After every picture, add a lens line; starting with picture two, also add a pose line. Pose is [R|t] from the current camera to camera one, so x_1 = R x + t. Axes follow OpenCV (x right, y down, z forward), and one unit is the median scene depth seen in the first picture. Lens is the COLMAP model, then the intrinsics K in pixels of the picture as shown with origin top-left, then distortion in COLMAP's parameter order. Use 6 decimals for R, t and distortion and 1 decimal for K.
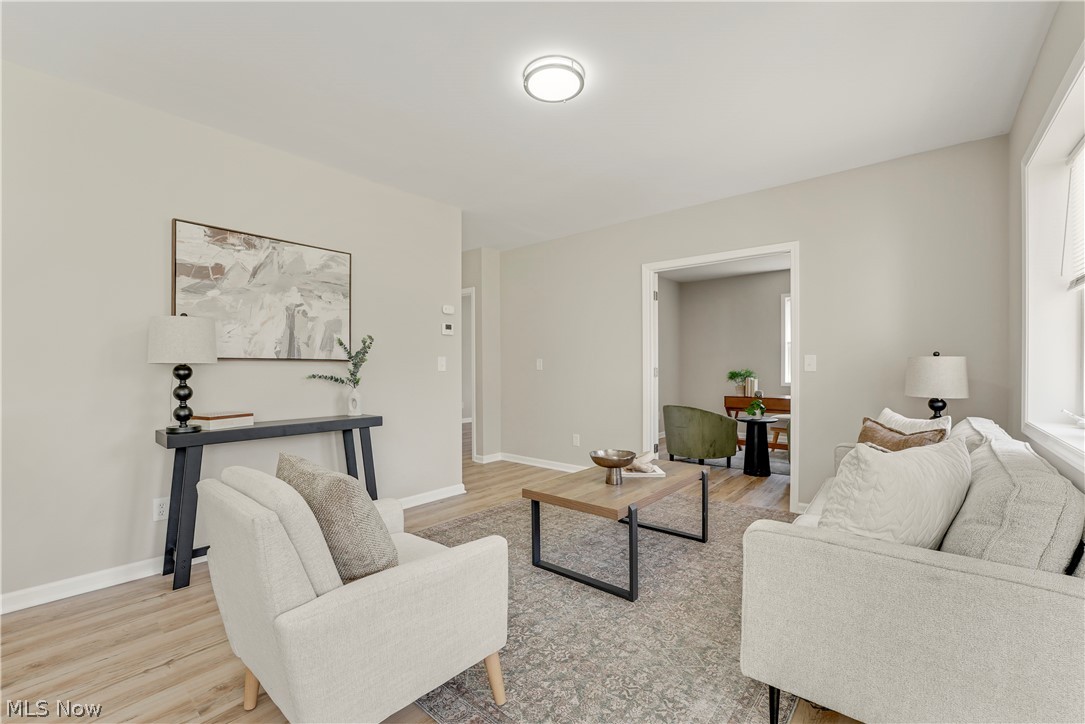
lens RADIAL K [[446.5, 0, 540.2], [0, 446.5, 372.3], [0, 0, 1]] dist [-0.010793, 0.000043]
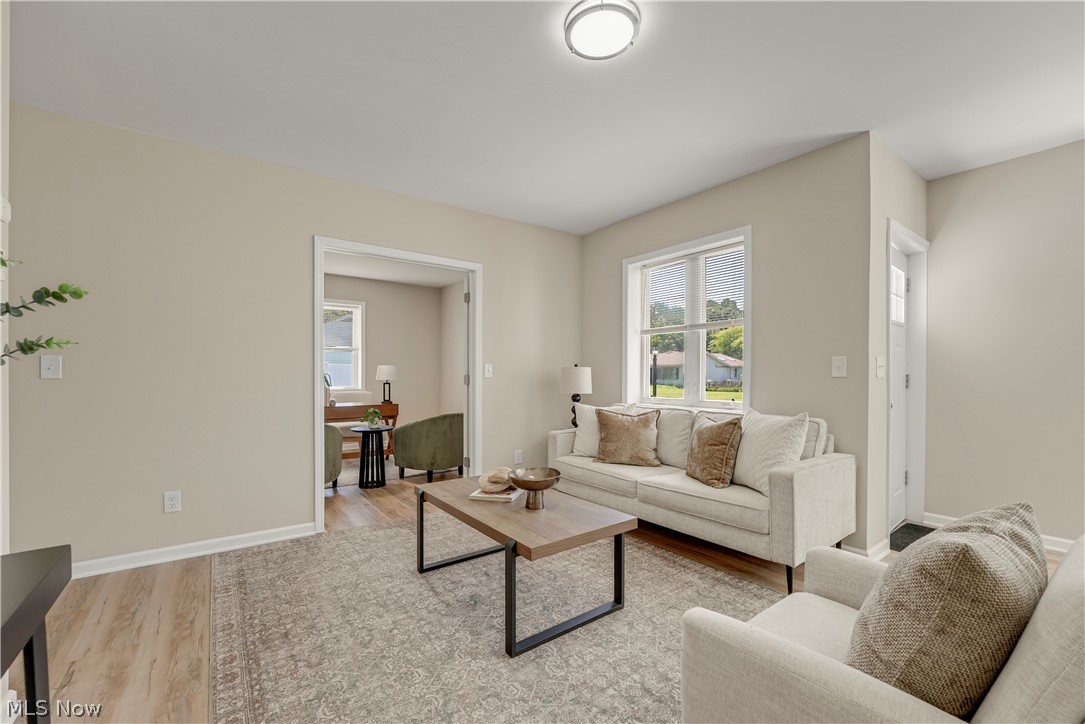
lens RADIAL K [[446.5, 0, 540.2], [0, 446.5, 372.3], [0, 0, 1]] dist [-0.010793, 0.000043]
pose [[0.230801, 0.004863, 0.972989, -0.563249], [0.006920, 0.999954, -0.006639, -0.007329], [-0.972976, 0.008265, 0.230757, 0.651454]]
